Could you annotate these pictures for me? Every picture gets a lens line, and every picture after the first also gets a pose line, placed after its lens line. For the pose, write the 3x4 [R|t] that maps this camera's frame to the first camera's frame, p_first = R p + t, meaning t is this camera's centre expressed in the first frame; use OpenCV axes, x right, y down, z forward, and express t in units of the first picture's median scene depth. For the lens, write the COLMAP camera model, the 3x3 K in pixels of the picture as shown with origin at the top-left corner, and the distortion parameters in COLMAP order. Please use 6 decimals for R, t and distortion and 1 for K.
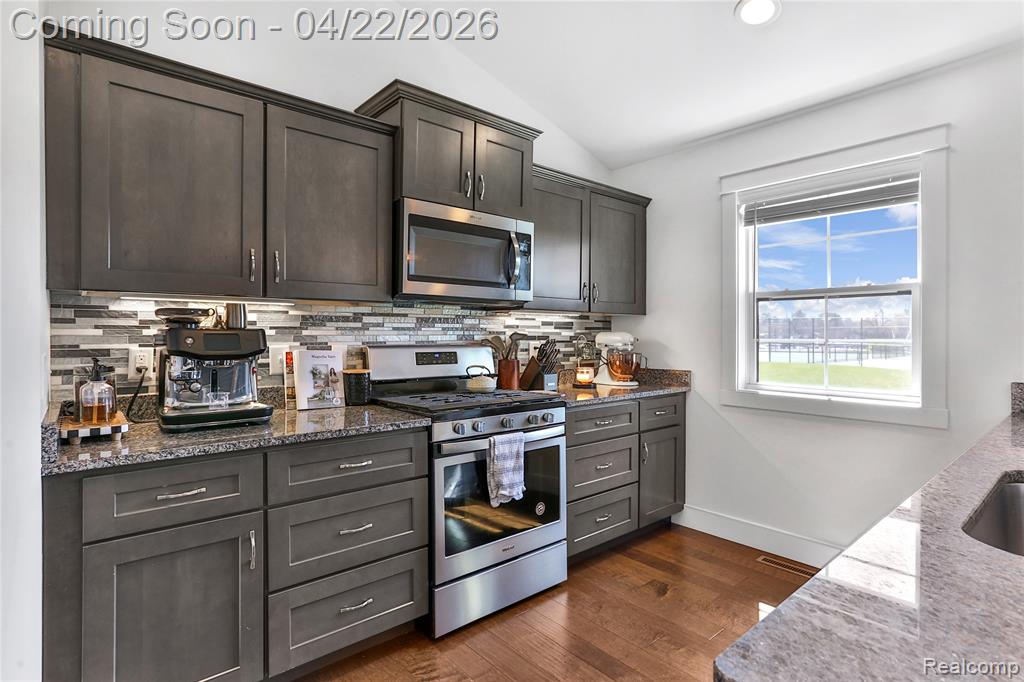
lens RADIAL K [[510.5, 0, 522.1], [0, 510.5, 338.7], [0, 0, 1]] dist [-0.018762, 0.005954]
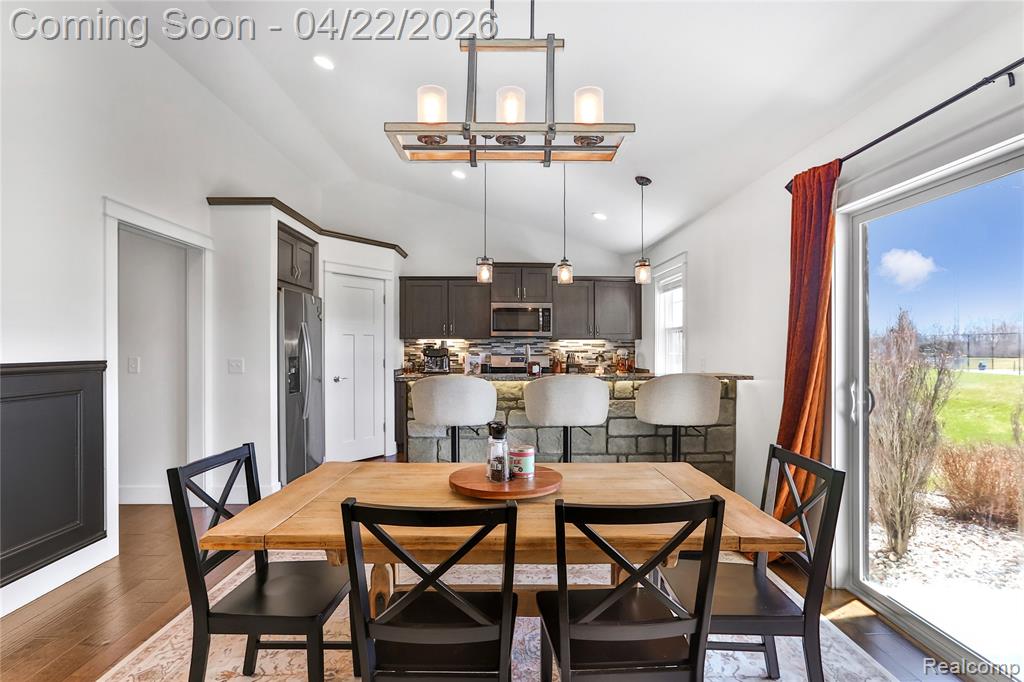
lens RADIAL K [[510.5, 0, 500.0], [0, 510.5, 345.3], [0, 0, 1]] dist [-0.018762, 0.005954]
pose [[0.752970, -0.001466, -0.658053, 1.640107], [-0.005412, 0.999950, -0.008420, -0.012446], [0.658033, 0.009902, 0.752924, -1.093065]]
